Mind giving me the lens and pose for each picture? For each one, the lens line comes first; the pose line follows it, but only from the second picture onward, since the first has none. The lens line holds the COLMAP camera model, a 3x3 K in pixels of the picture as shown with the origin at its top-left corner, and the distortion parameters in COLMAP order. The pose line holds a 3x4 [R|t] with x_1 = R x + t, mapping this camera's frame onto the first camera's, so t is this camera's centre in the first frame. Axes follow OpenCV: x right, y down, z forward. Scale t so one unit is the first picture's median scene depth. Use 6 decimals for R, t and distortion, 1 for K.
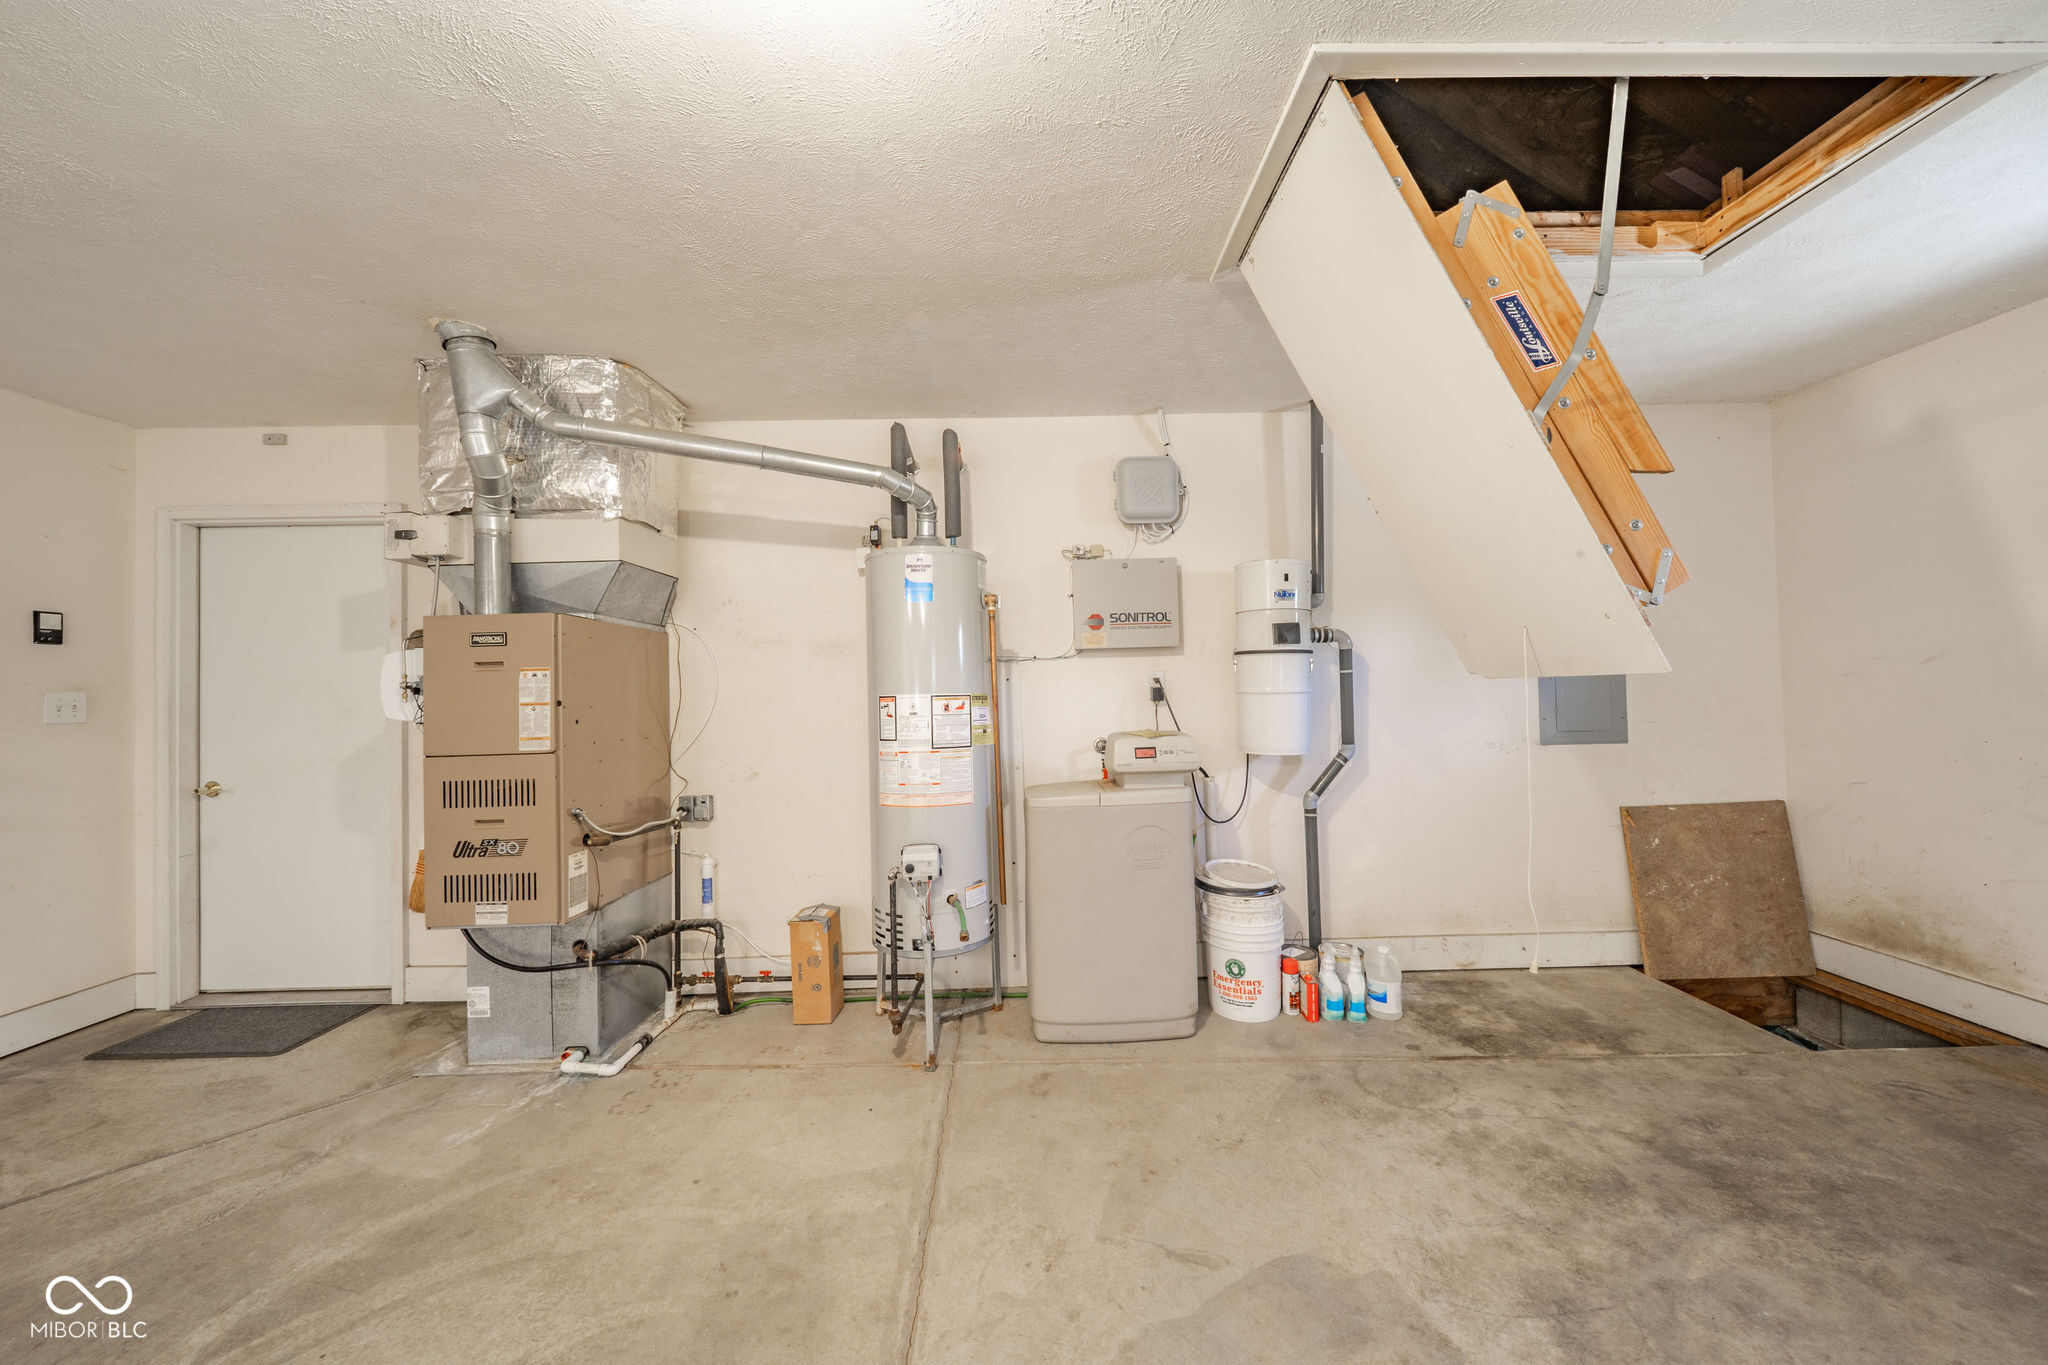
lens RADIAL K [[711.5, 0, 1030.4], [0, 711.5, 686.5], [0, 0, 1]] dist [-0.001605, -0.000098]
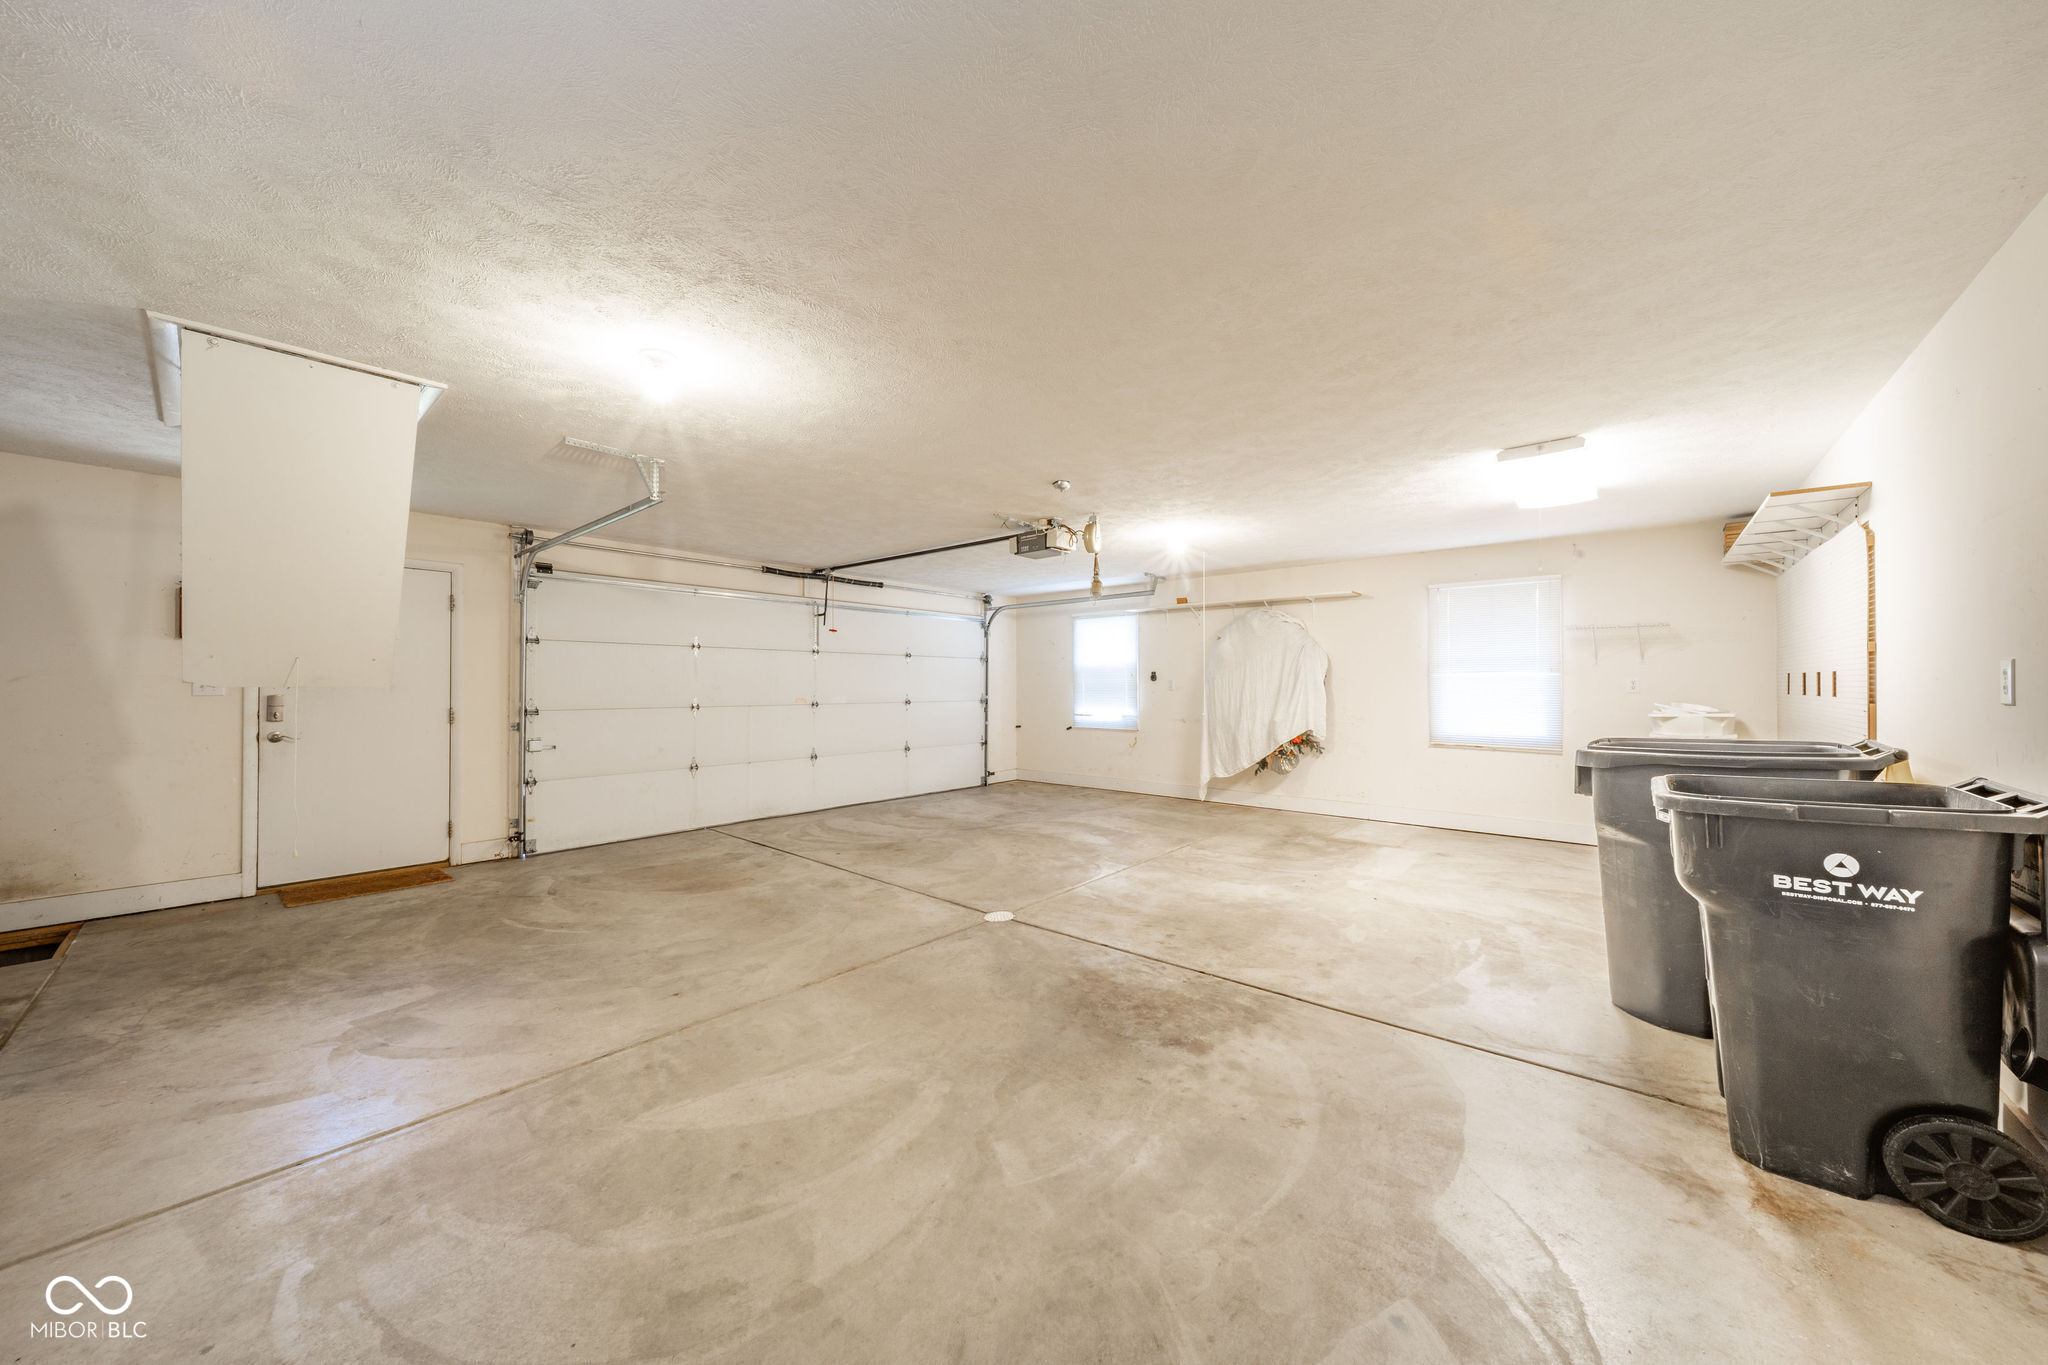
lens RADIAL K [[711.5, 0, 1025.0], [0, 711.5, 686.8], [0, 0, 1]] dist [-0.001605, -0.000098]
pose [[-0.744798, 0.024974, 0.666822, -1.533083], [0.010481, 0.999614, -0.025732, 0.042224], [-0.667208, -0.012176, -0.744772, 0.947387]]
